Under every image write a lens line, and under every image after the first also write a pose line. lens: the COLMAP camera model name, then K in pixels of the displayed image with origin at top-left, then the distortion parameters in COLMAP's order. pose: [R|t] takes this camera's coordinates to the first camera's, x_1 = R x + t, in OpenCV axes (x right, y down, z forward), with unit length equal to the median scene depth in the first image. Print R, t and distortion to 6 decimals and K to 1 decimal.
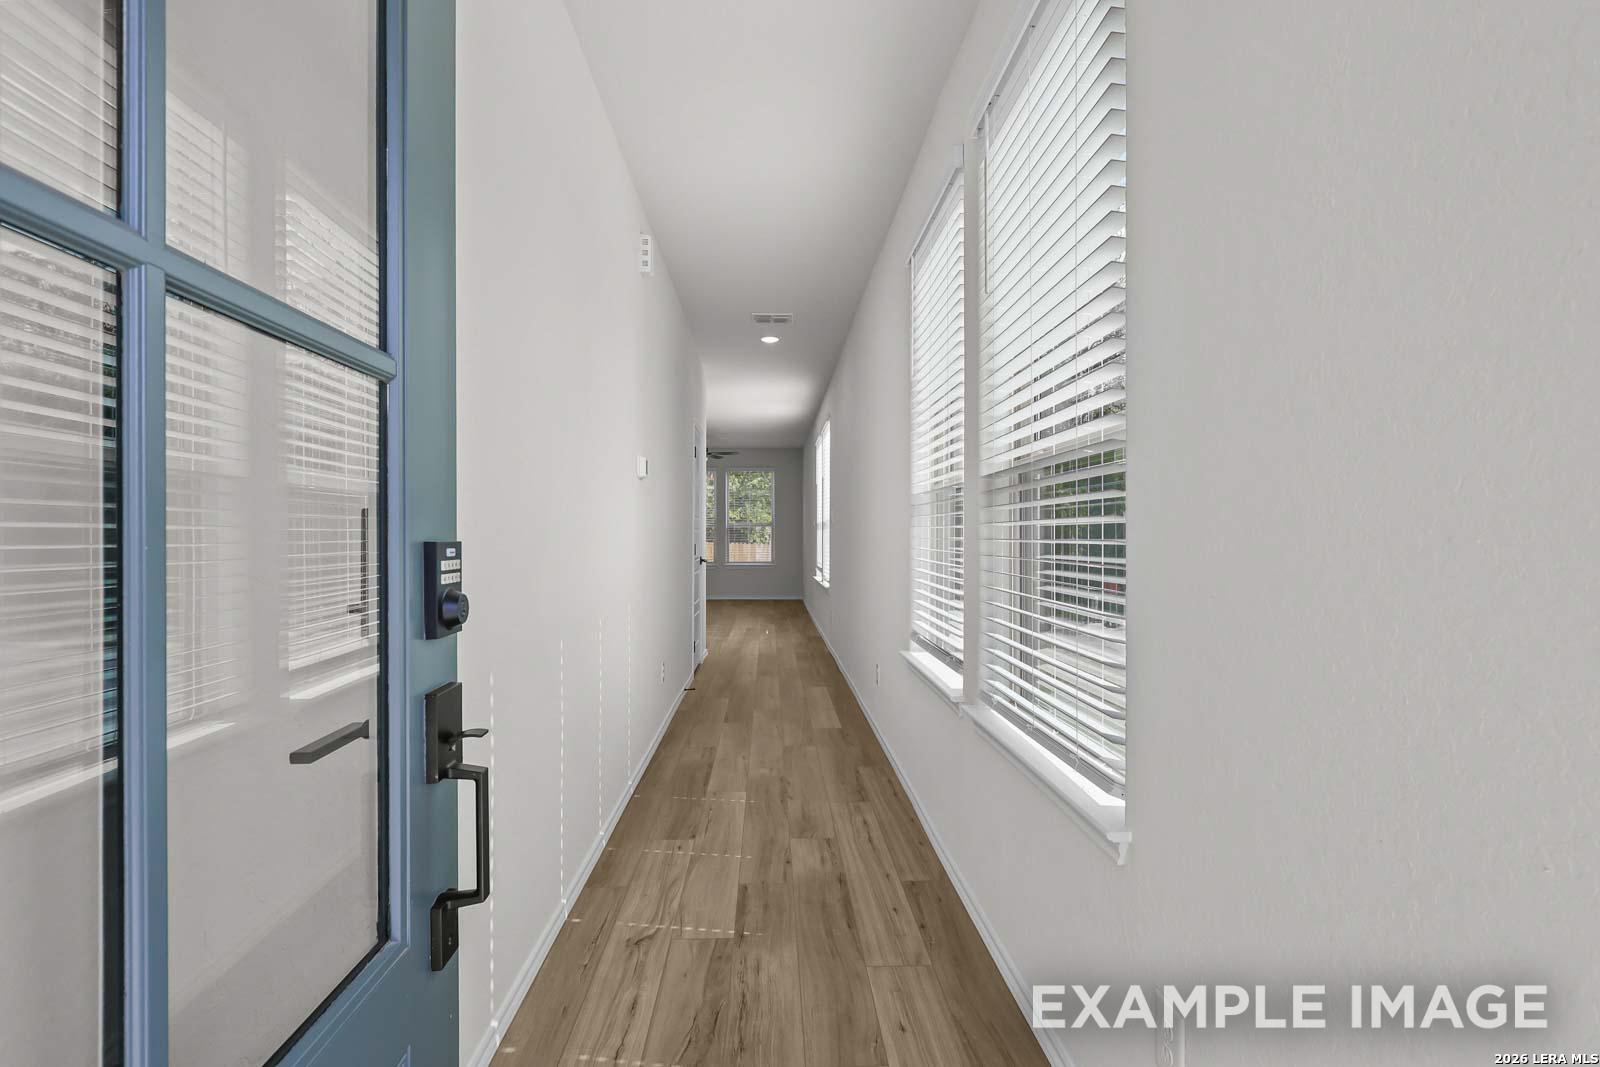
lens RADIAL K [[740.3, 0, 795.5], [0, 740.3, 528.8], [0, 0, 1]] dist [-0.001541, -0.000365]
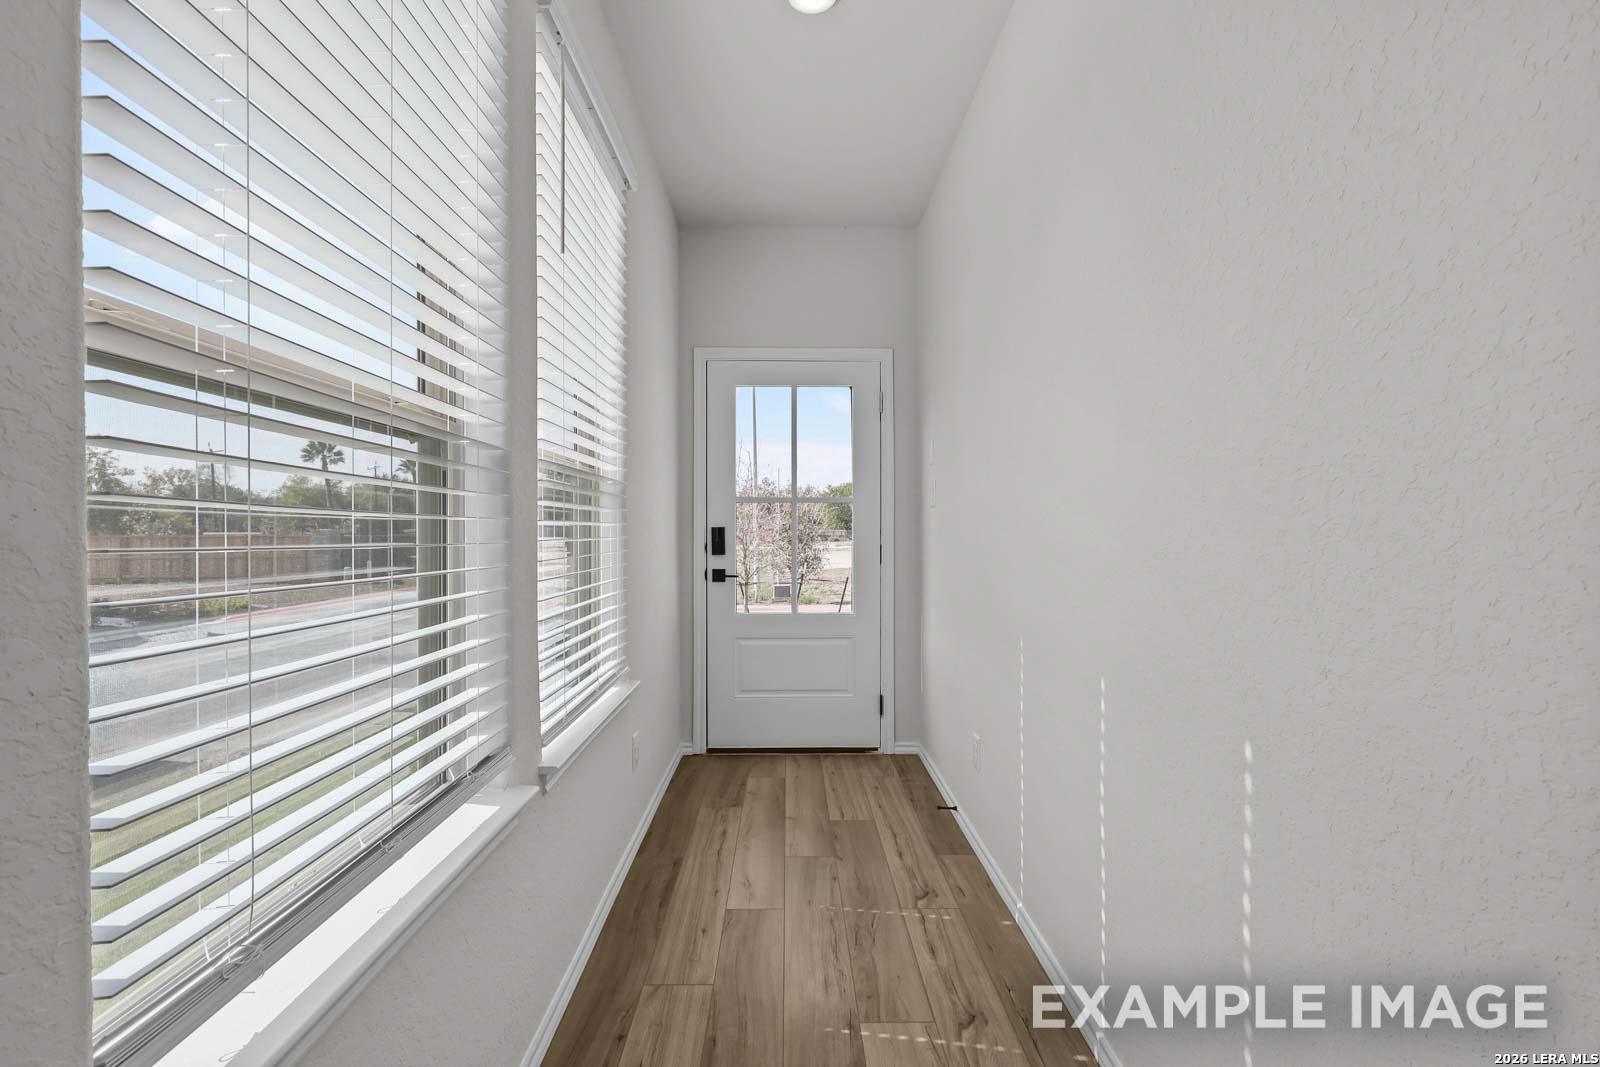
lens RADIAL K [[740.3, 0, 795.5], [0, 740.3, 528.8], [0, 0, 1]] dist [-0.001541, -0.000365]
pose [[-0.999720, 0.001504, 0.023626, -0.033775], [0.001252, 0.999942, -0.010675, 0.011325], [-0.023641, -0.010643, -0.999664, 1.923119]]
